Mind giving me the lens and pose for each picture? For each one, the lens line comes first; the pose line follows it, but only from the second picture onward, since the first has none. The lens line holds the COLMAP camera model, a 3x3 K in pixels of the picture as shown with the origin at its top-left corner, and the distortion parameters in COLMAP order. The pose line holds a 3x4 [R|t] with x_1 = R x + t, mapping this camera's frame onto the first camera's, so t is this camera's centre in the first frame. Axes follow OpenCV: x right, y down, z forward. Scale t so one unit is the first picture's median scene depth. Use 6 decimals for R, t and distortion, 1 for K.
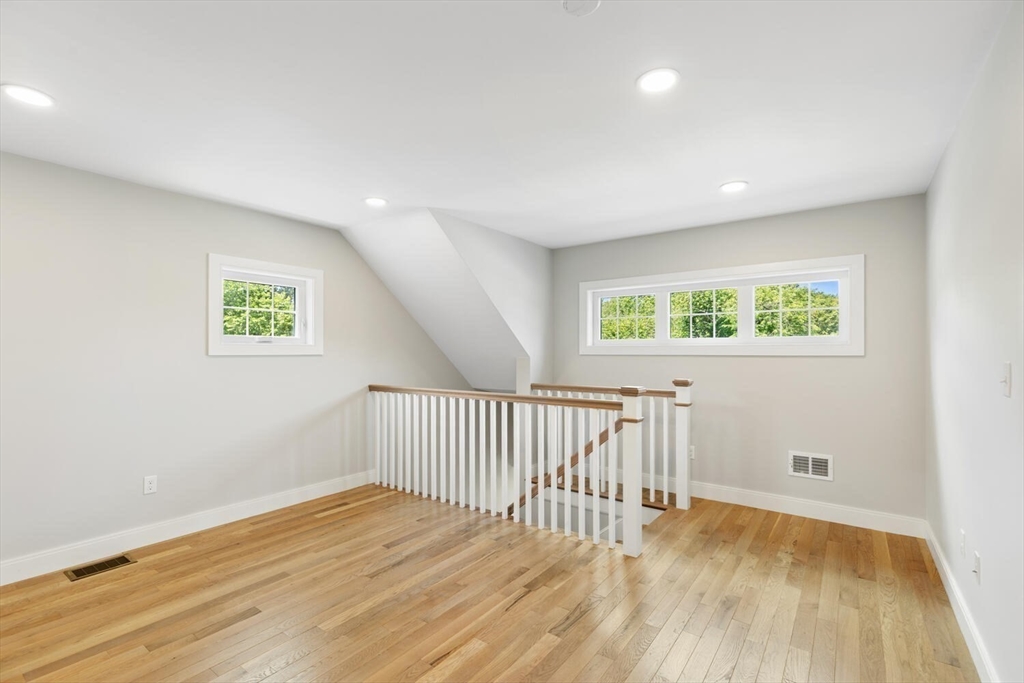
lens RADIAL K [[456.7, 0, 522.5], [0, 456.7, 351.6], [0, 0, 1]] dist [0.001687, 0.000140]
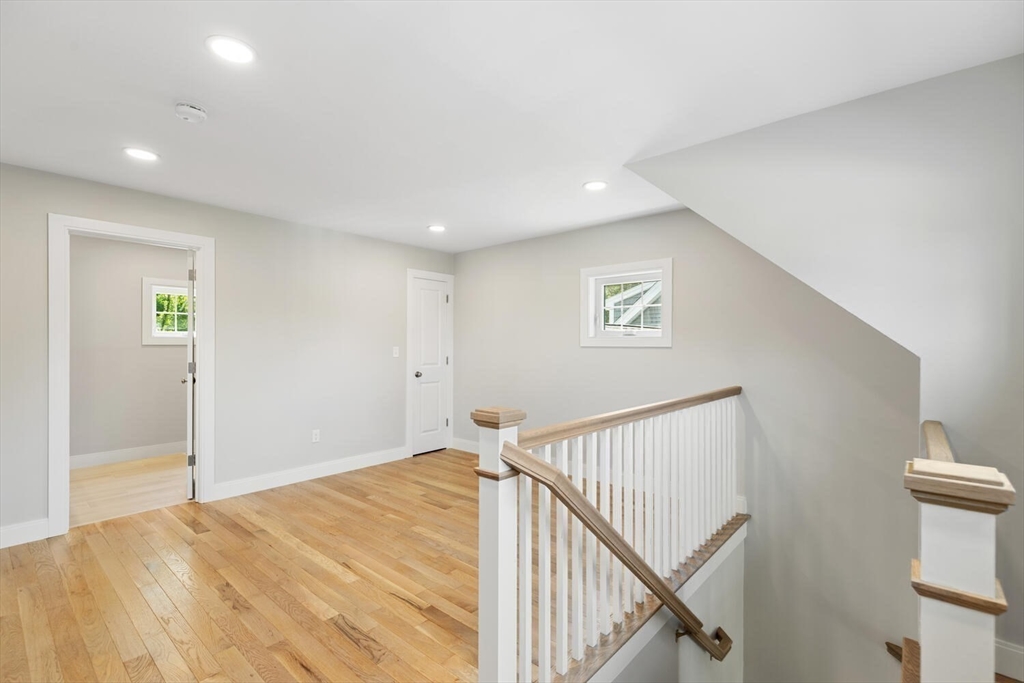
lens RADIAL K [[460.3, 0, 513.6], [0, 460.3, 354.3], [0, 0, 1]] dist [0.001259, 0.000126]
pose [[-0.081961, 0.027328, -0.996261, 0.771283], [-0.003703, 0.999609, 0.027725, -0.006891], [0.996629, 0.005961, -0.081828, 1.079866]]
